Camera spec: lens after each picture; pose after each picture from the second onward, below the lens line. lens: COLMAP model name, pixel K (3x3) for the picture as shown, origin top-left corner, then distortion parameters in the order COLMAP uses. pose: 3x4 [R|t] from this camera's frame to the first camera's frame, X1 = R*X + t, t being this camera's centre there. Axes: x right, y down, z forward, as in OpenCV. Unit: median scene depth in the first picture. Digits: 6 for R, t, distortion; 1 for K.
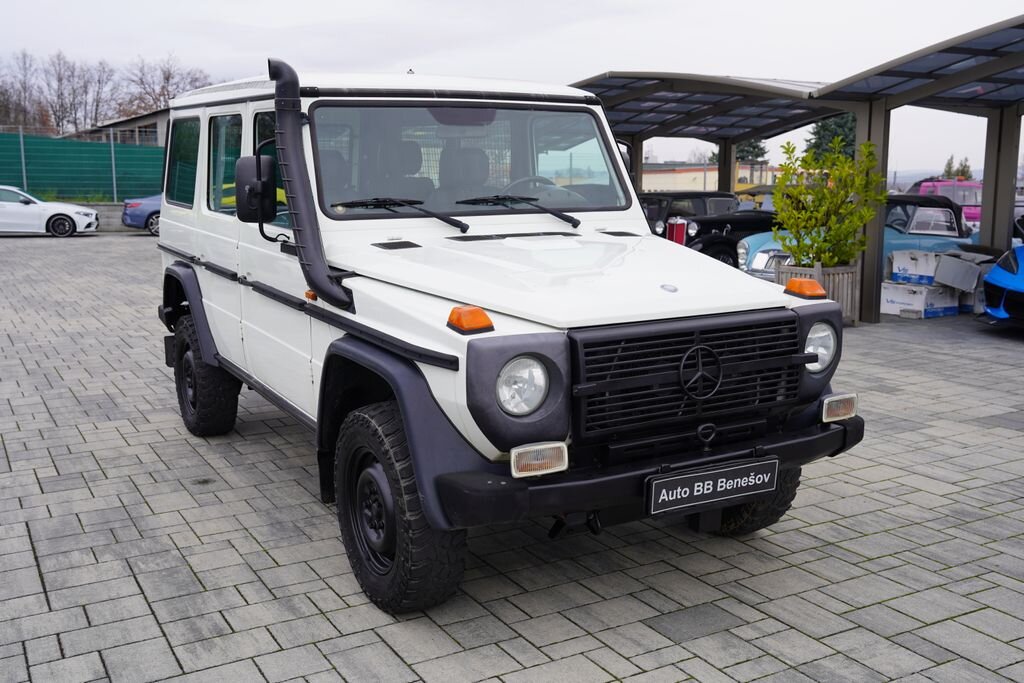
lens RADIAL K [[1011.3, 0, 515.4], [0, 1011.3, 340.8], [0, 0, 1]] dist [0.037084, 0.000000]
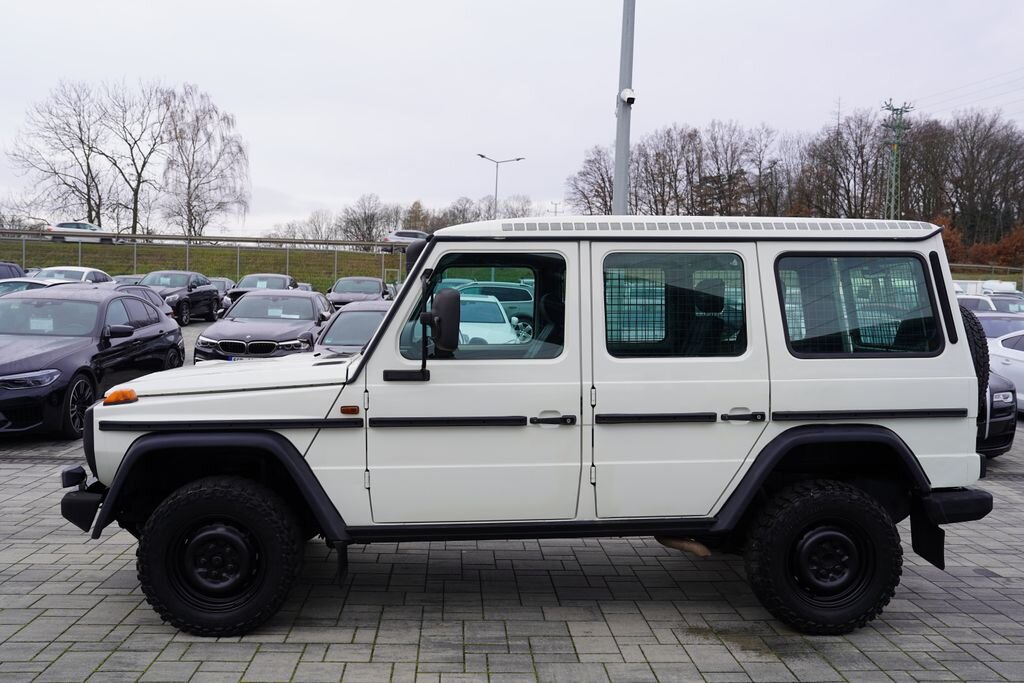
lens RADIAL K [[864.4, 0, 516.1], [0, 864.4, 344.9], [0, 0, 1]] dist [-0.043085, 0.078892]
pose [[-0.430045, 0.036275, -0.902079, 1.049872], [-0.168287, 0.978459, 0.119573, -0.328921], [0.886984, 0.203230, -0.414676, 1.899453]]
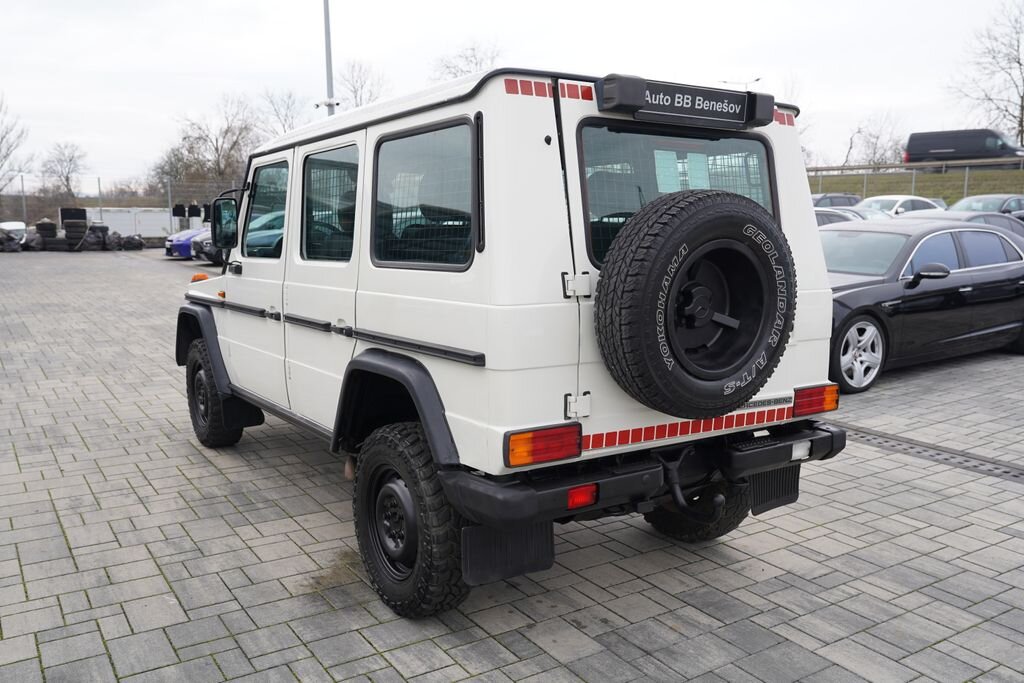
lens RADIAL K [[864.4, 0, 510.9], [0, 864.4, 336.9], [0, 0, 1]] dist [-0.043085, 0.078892]
pose [[-0.998127, 0.003635, -0.061069, -0.200970], [-0.014484, 0.955814, 0.293614, -0.438943], [0.059438, 0.293948, -0.953971, 2.669409]]
